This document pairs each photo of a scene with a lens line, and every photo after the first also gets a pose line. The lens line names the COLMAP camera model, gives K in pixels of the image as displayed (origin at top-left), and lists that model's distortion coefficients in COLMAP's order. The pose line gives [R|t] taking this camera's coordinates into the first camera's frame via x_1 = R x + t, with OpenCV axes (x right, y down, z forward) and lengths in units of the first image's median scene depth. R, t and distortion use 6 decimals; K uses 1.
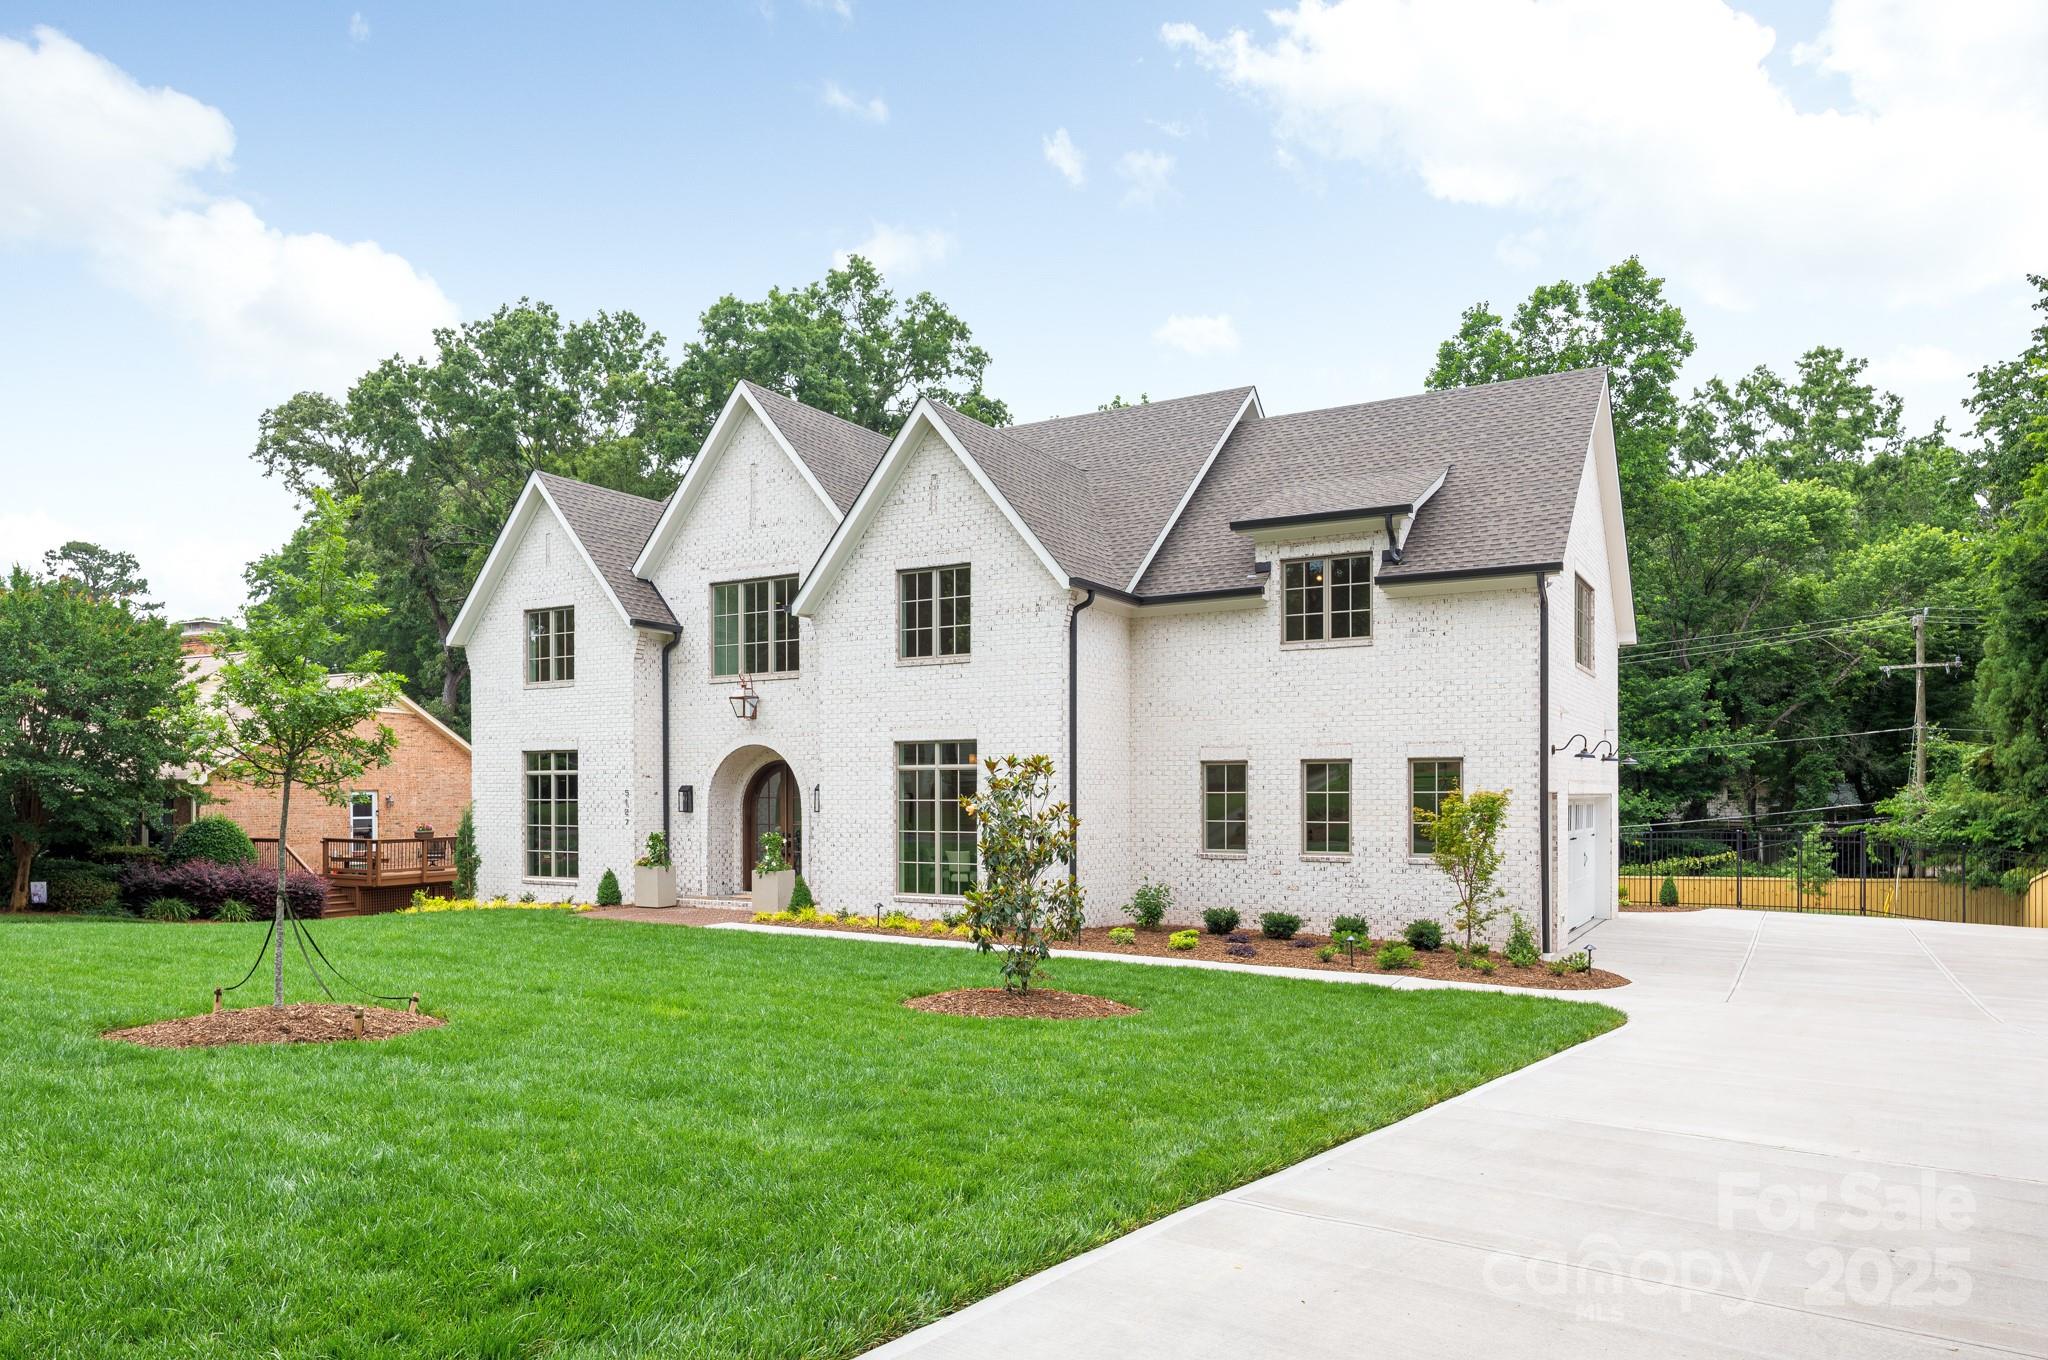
lens RADIAL K [[1282.4, 0, 1027.0], [0, 1282.4, 790.0], [0, 0, 1]] dist [0.022608, 0.001267]
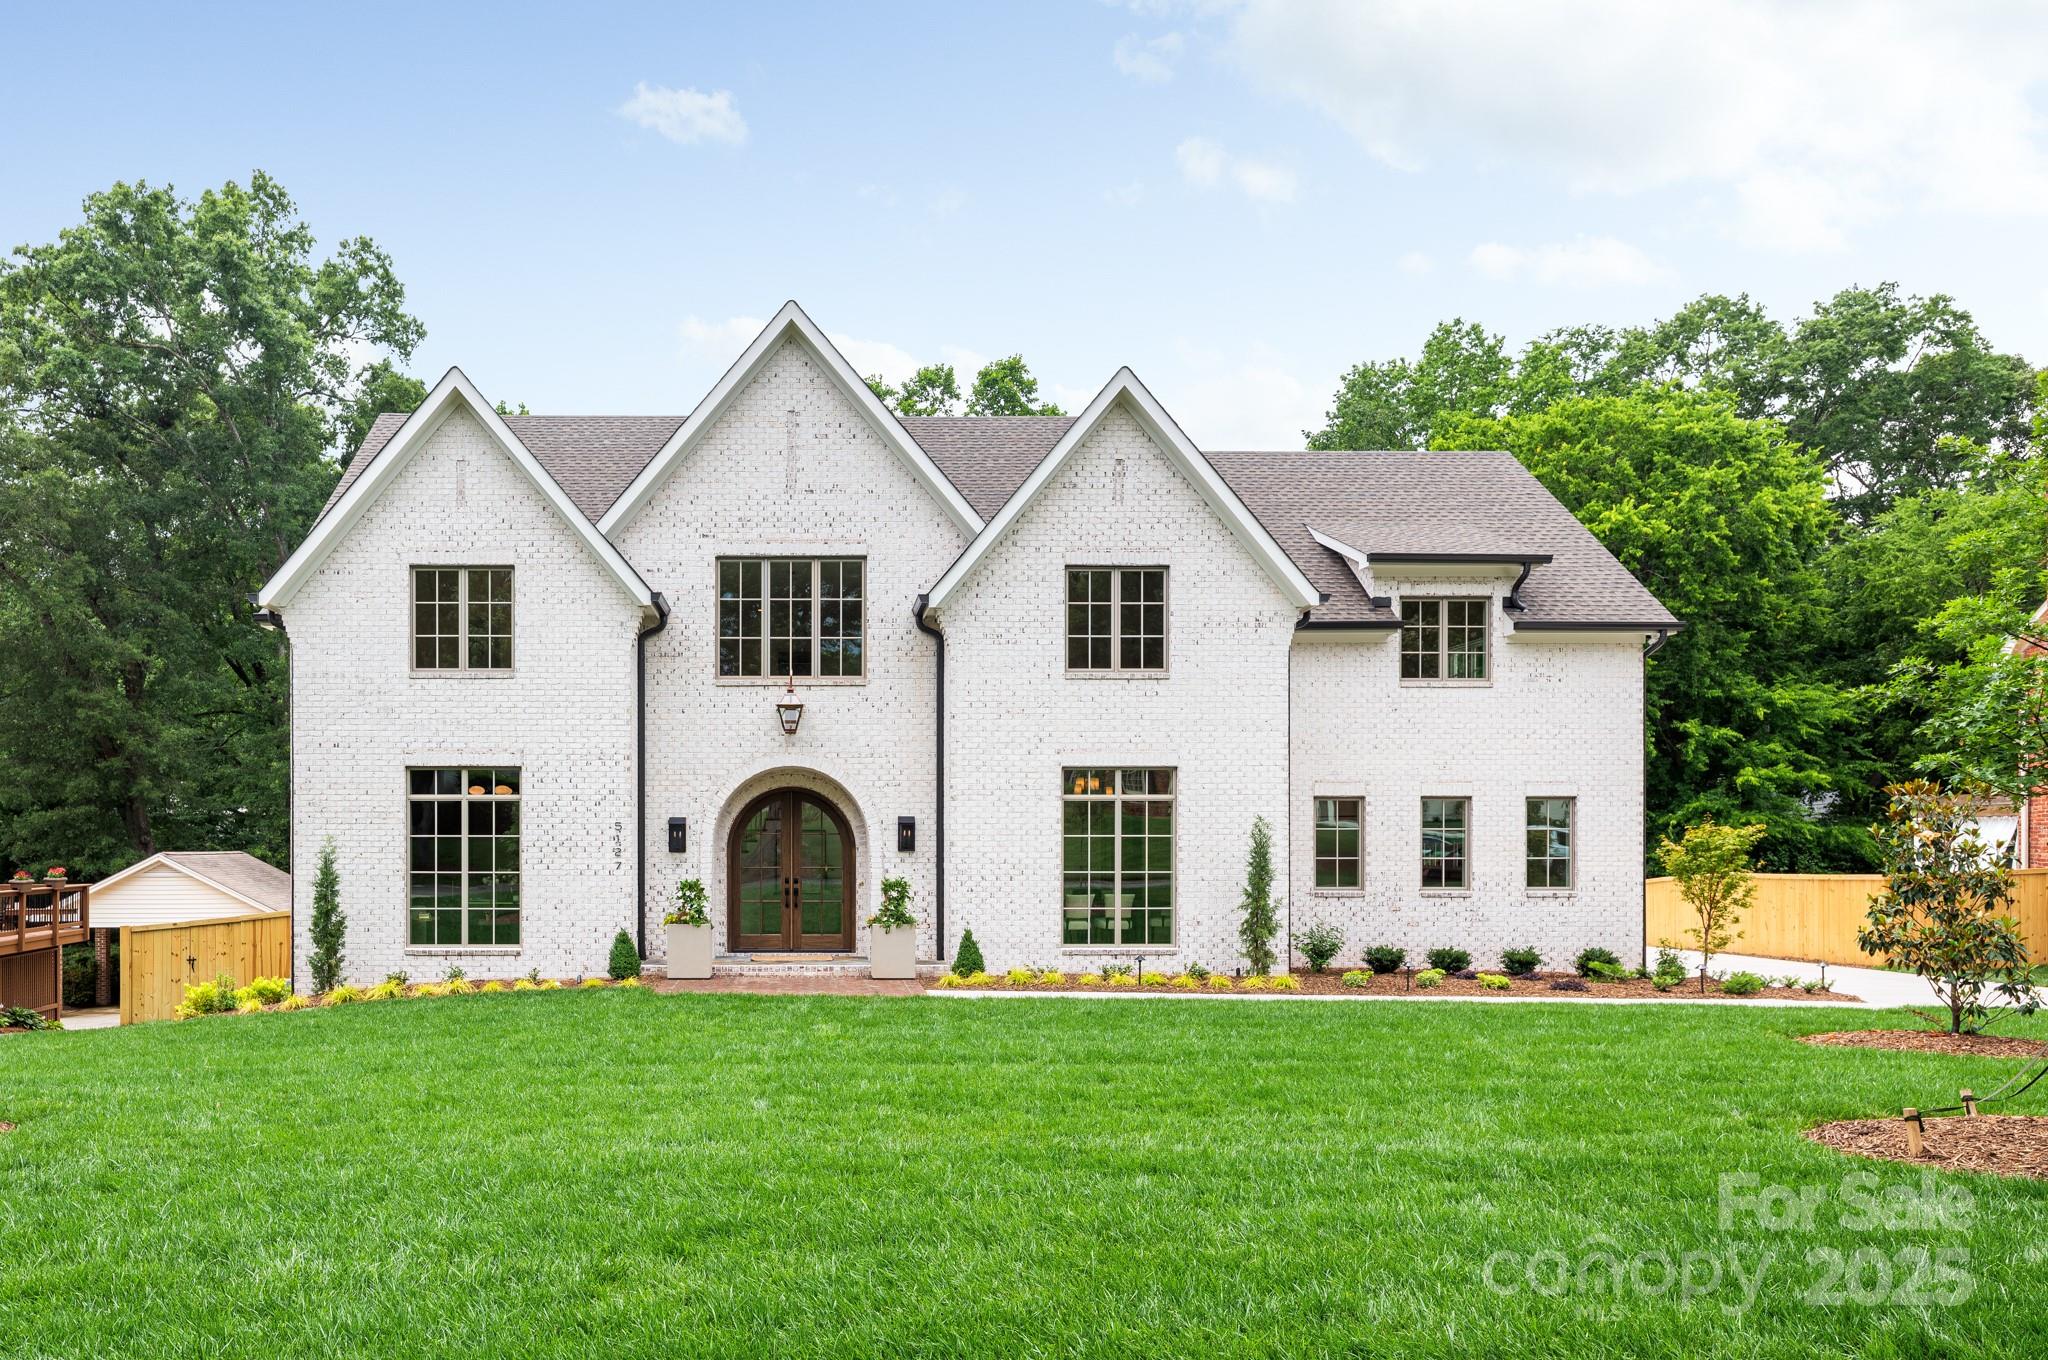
lens RADIAL K [[1263.7, 0, 803.5], [0, 1263.7, 828.2], [0, 0, 1]] dist [0.010391, 0.000341]
pose [[0.865879, 0.003872, 0.500238, -0.677573], [-0.003710, 0.999992, -0.001318, 0.004316], [-0.500239, -0.000715, 0.865887, 0.367278]]
